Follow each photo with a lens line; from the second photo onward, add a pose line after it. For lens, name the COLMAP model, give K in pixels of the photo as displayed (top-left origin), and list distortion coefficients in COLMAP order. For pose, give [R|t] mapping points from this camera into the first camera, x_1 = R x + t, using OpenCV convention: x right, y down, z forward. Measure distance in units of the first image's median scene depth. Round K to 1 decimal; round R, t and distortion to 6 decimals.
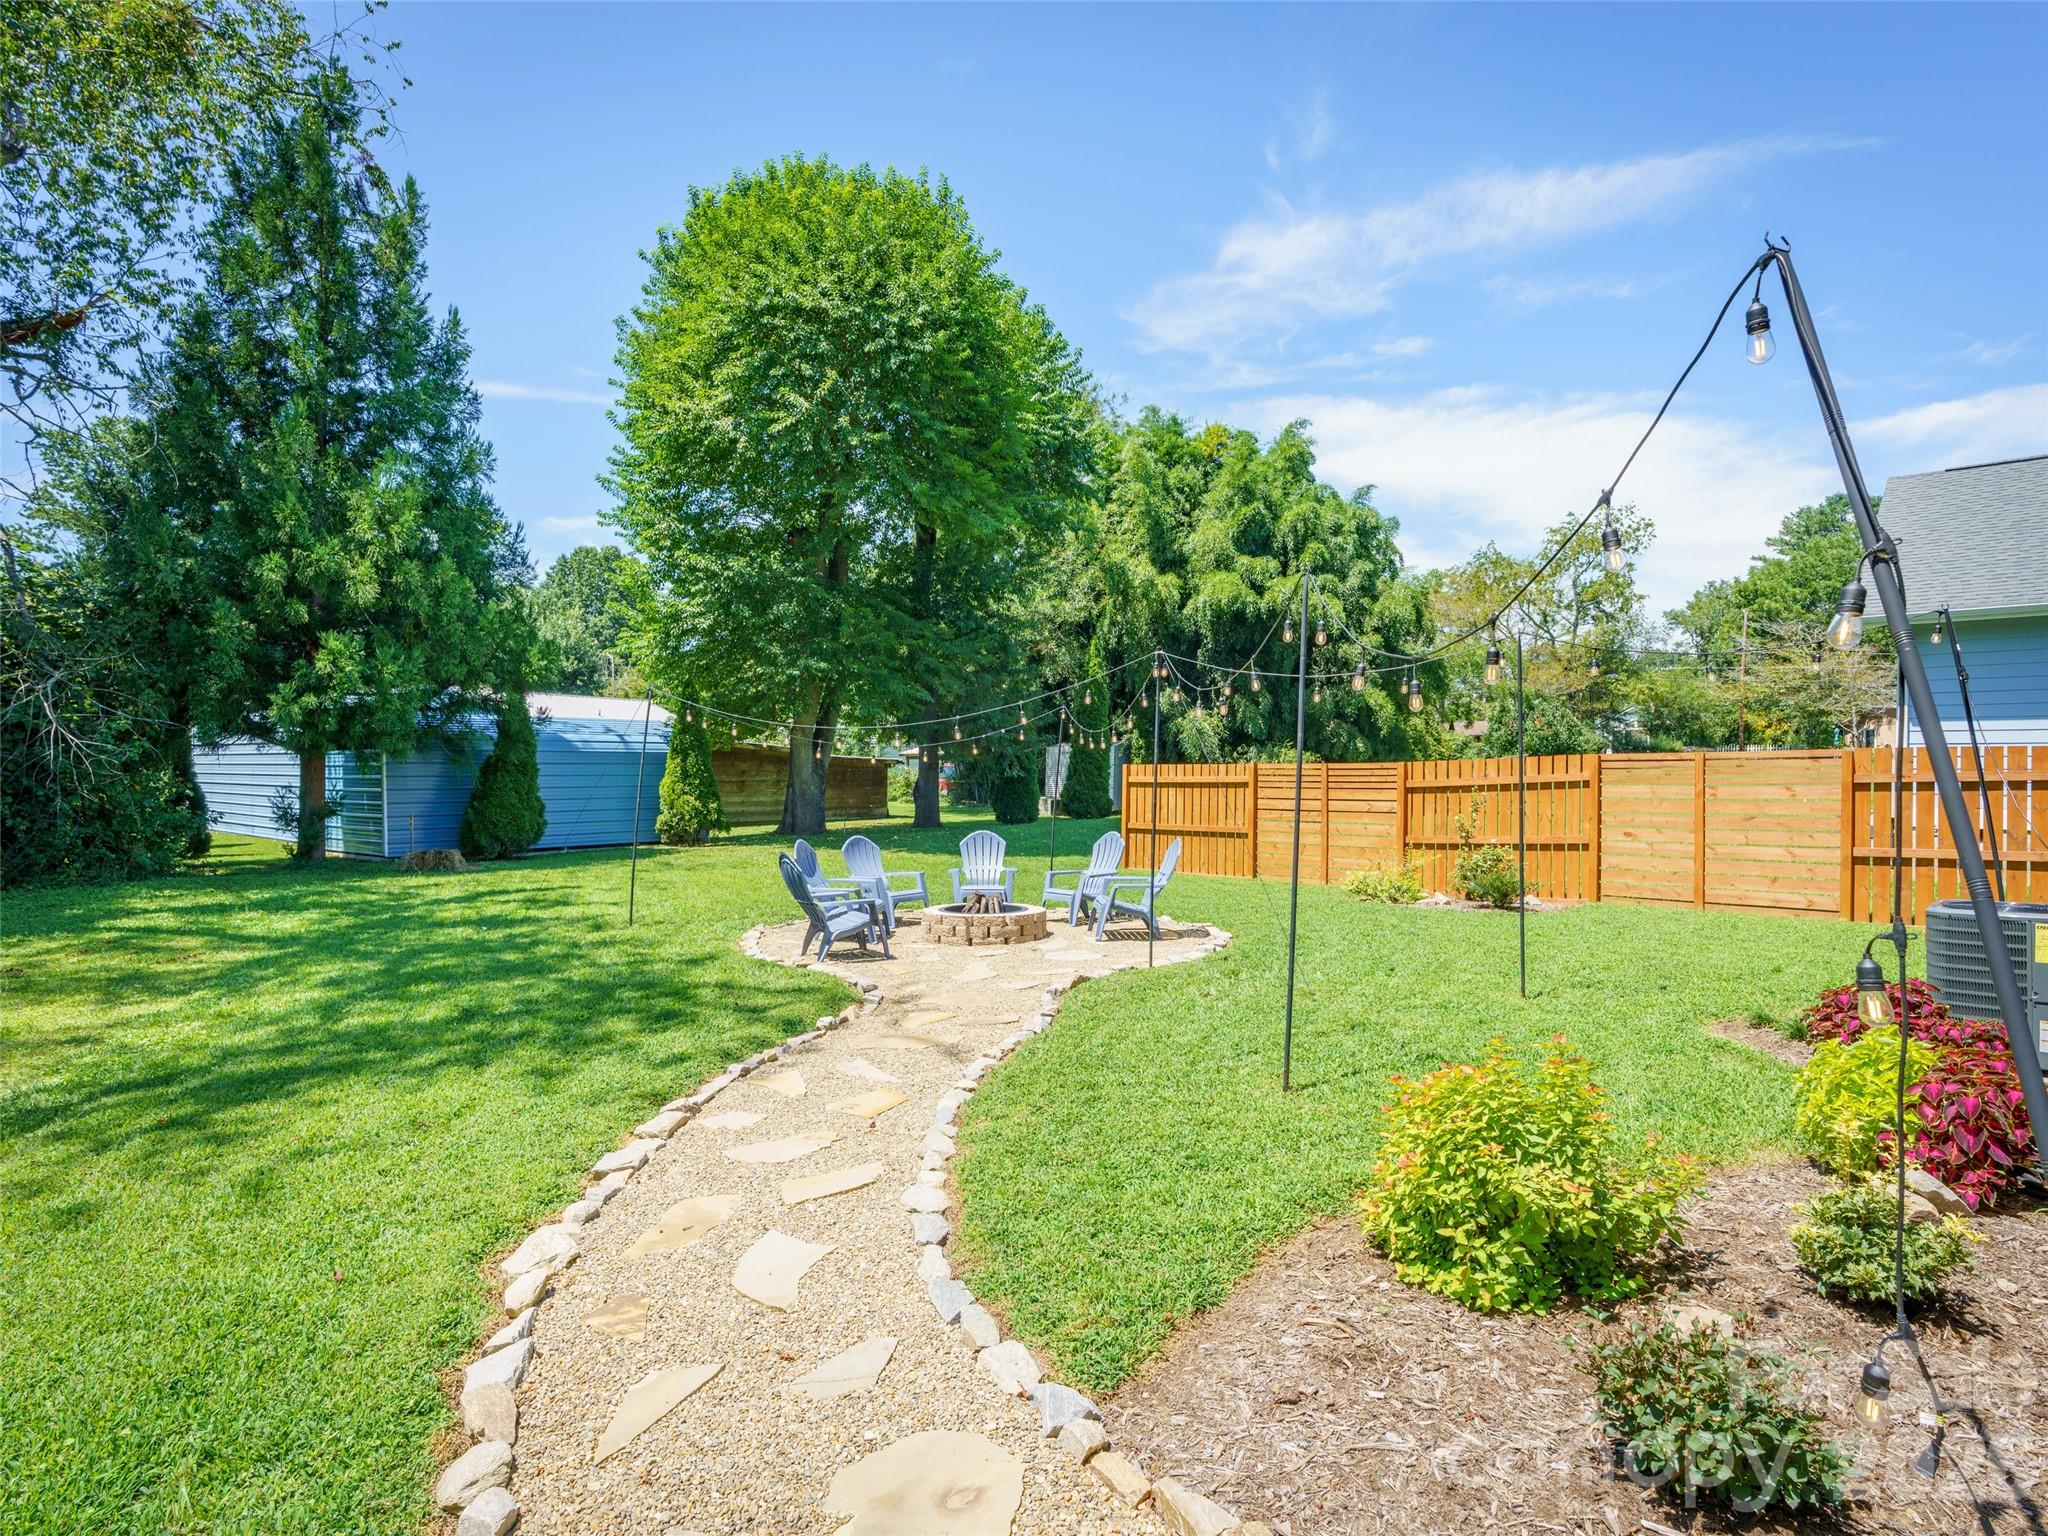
lens RADIAL K [[1062.4, 0, 1023.2], [0, 1062.4, 781.4], [0, 0, 1]] dist [-0.007384, 0.002197]
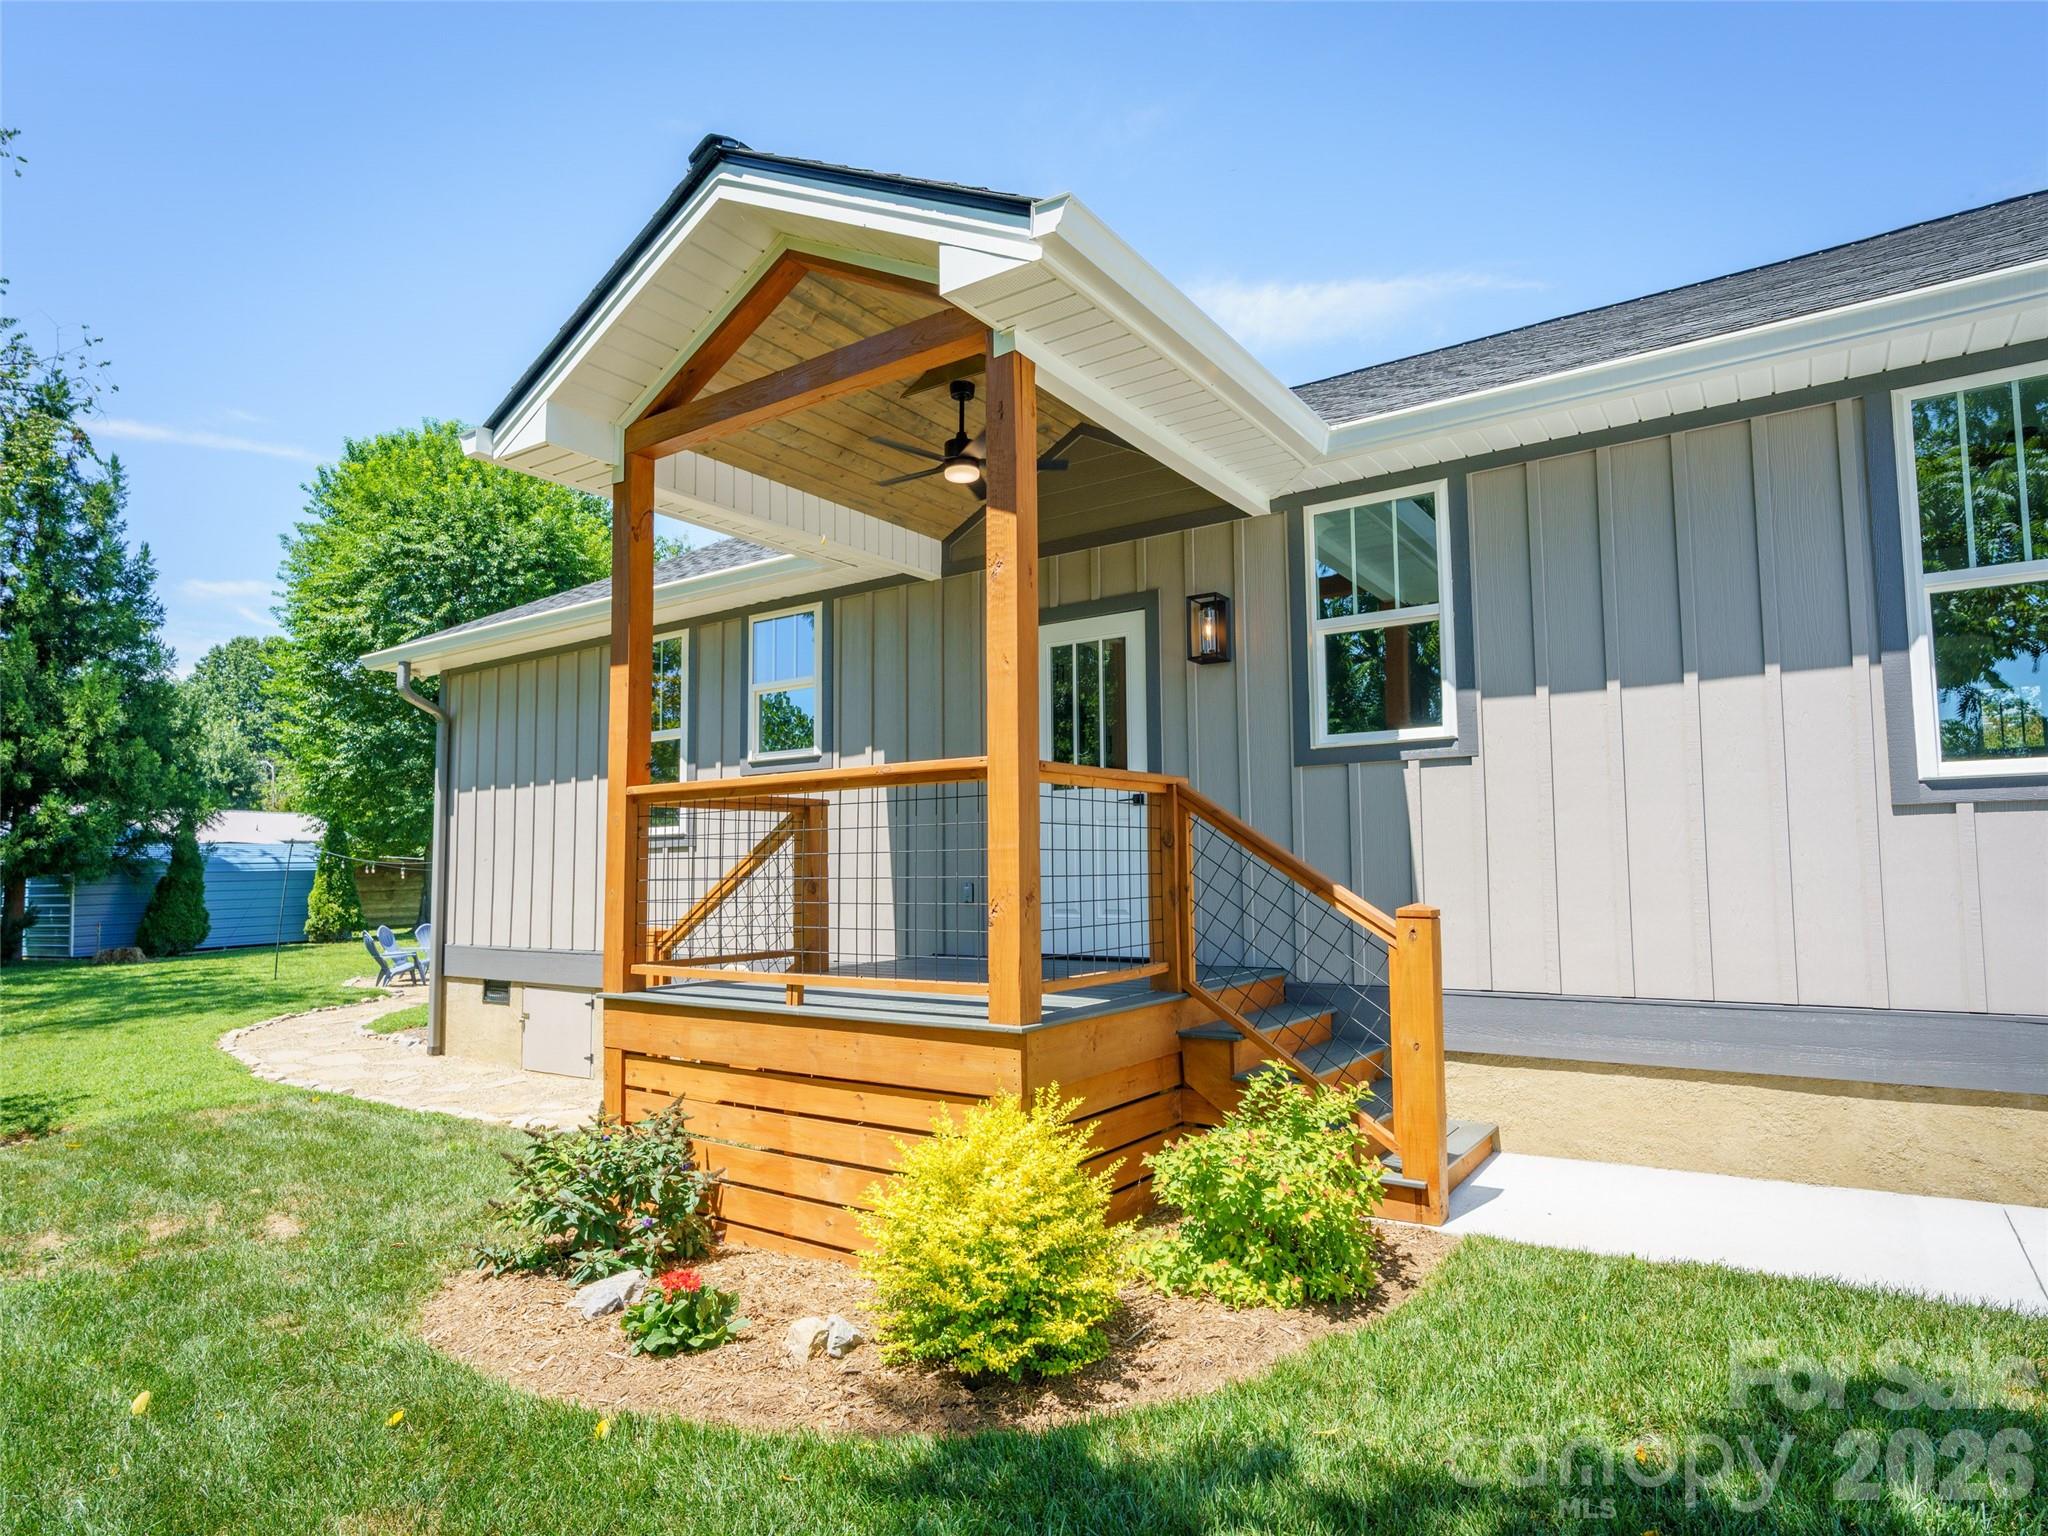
lens RADIAL K [[1168.1, 0, 1017.0], [0, 1168.1, 778.8], [0, 0, 1]] dist [0.001898, 0.002069]
pose [[0.980504, -0.007606, 0.196353, 0.234113], [0.024031, 0.996391, -0.081407, -0.002194], [-0.195025, 0.084538, 0.977148, -0.593087]]
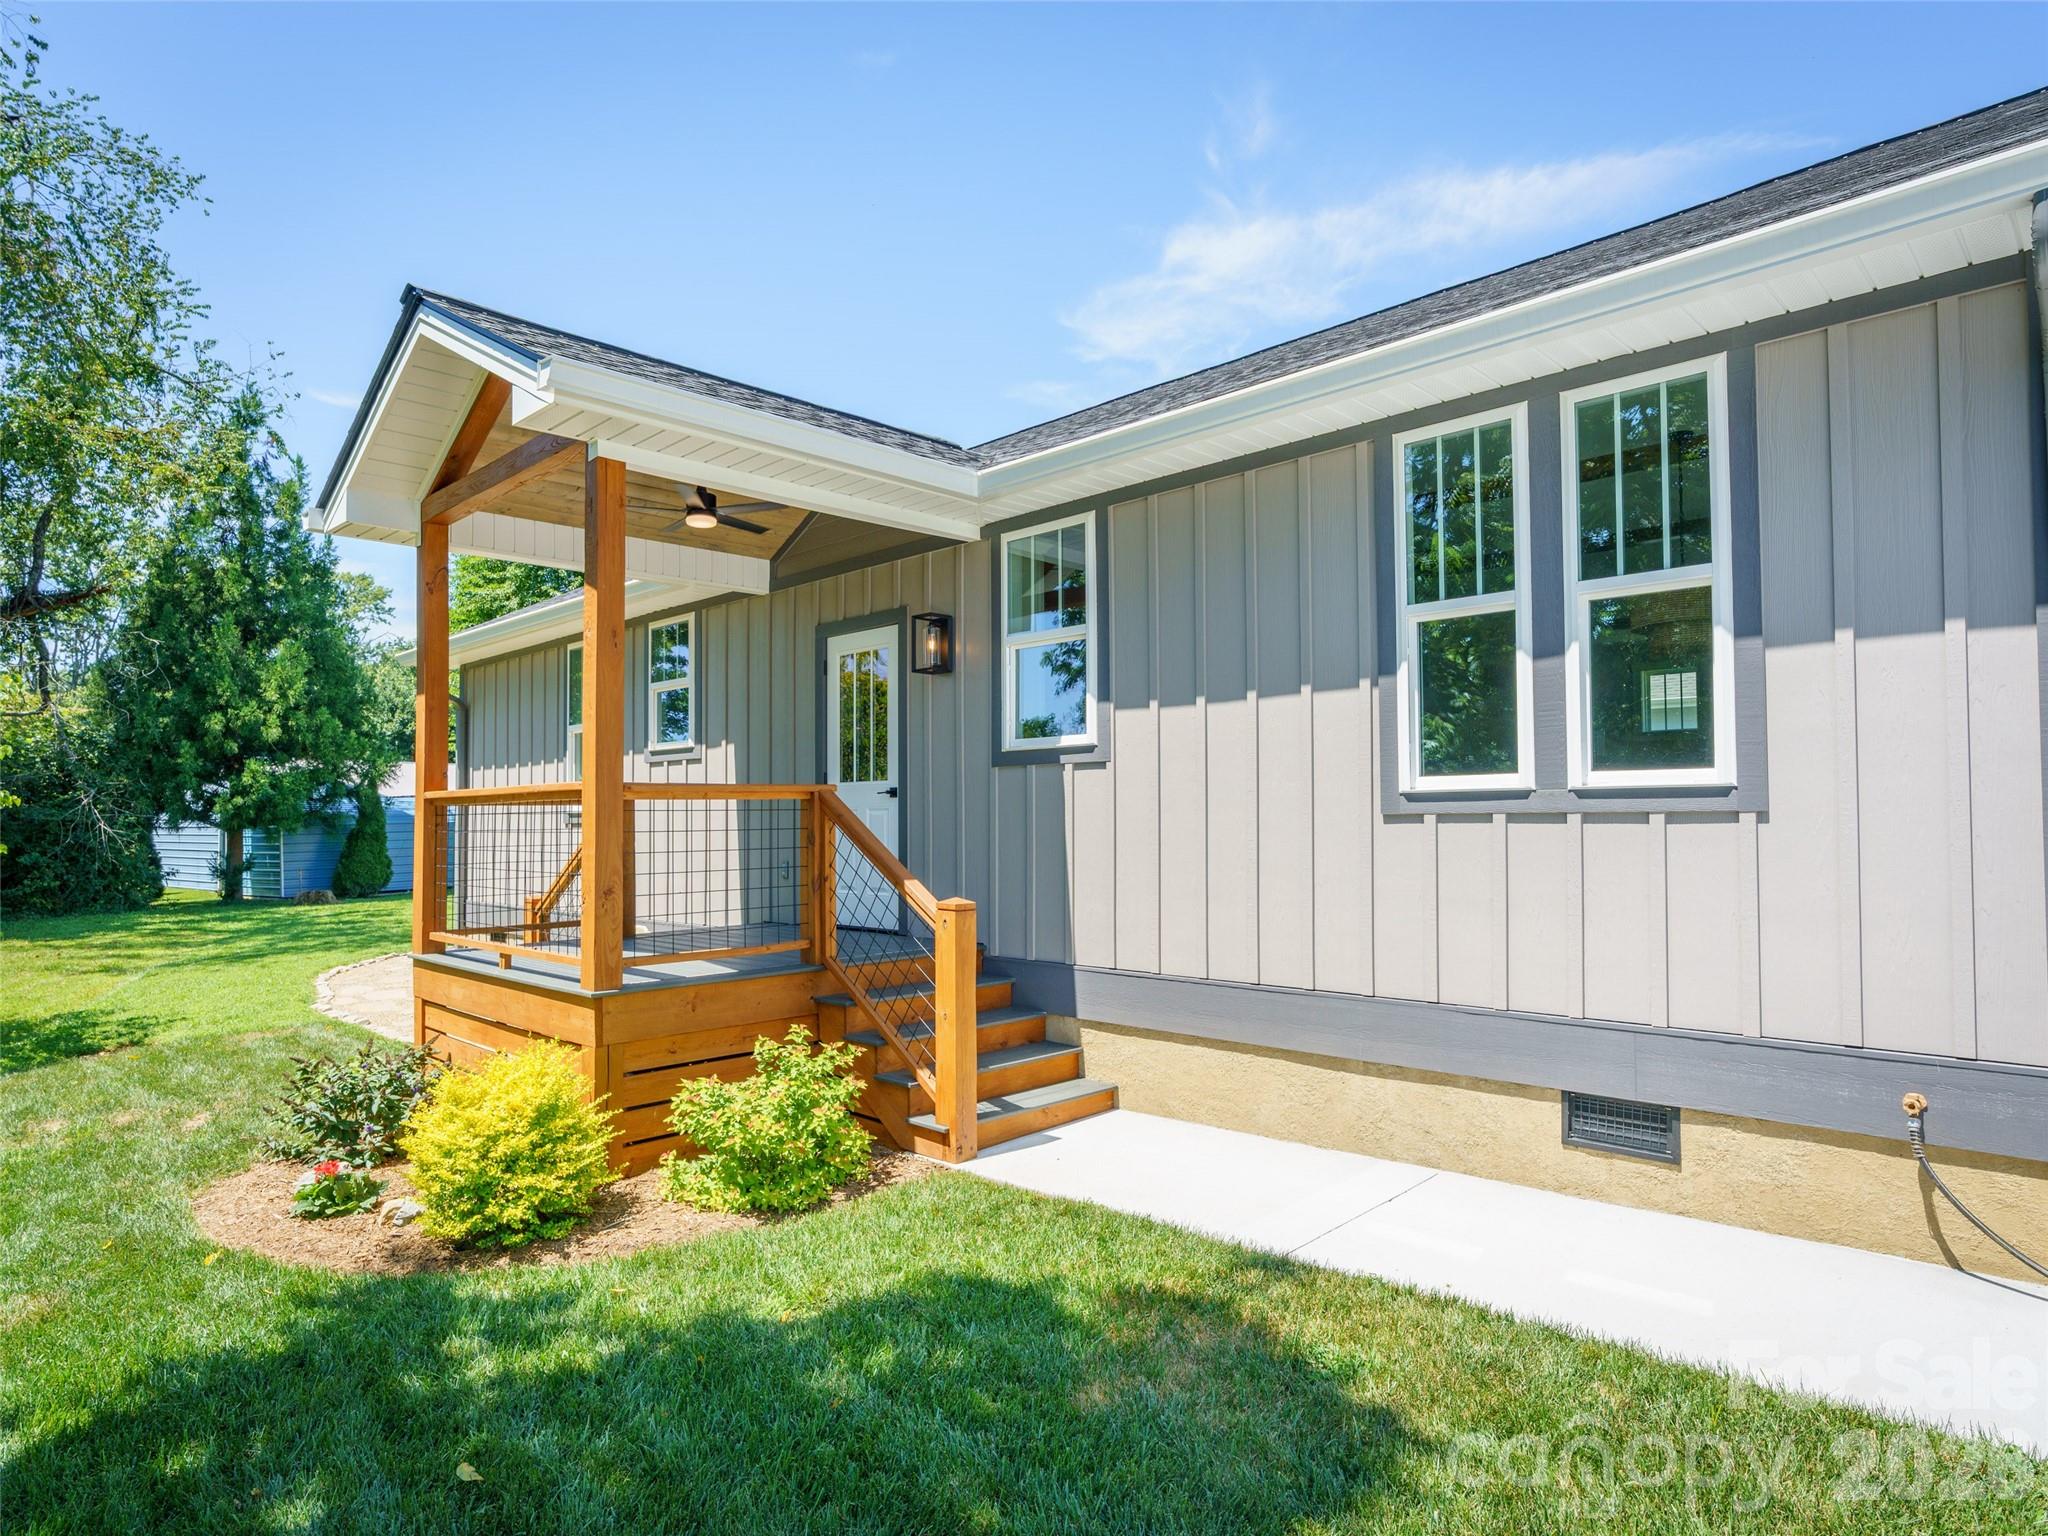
lens RADIAL K [[1206.7, 0, 1013.2], [0, 1206.7, 777.1], [0, 0, 1]] dist [0.005998, -0.000789]
pose [[0.999672, -0.021096, 0.014541, 0.378206], [0.021618, 0.999093, -0.036673, -0.013055], [-0.013755, 0.036976, 0.999222, -0.672627]]
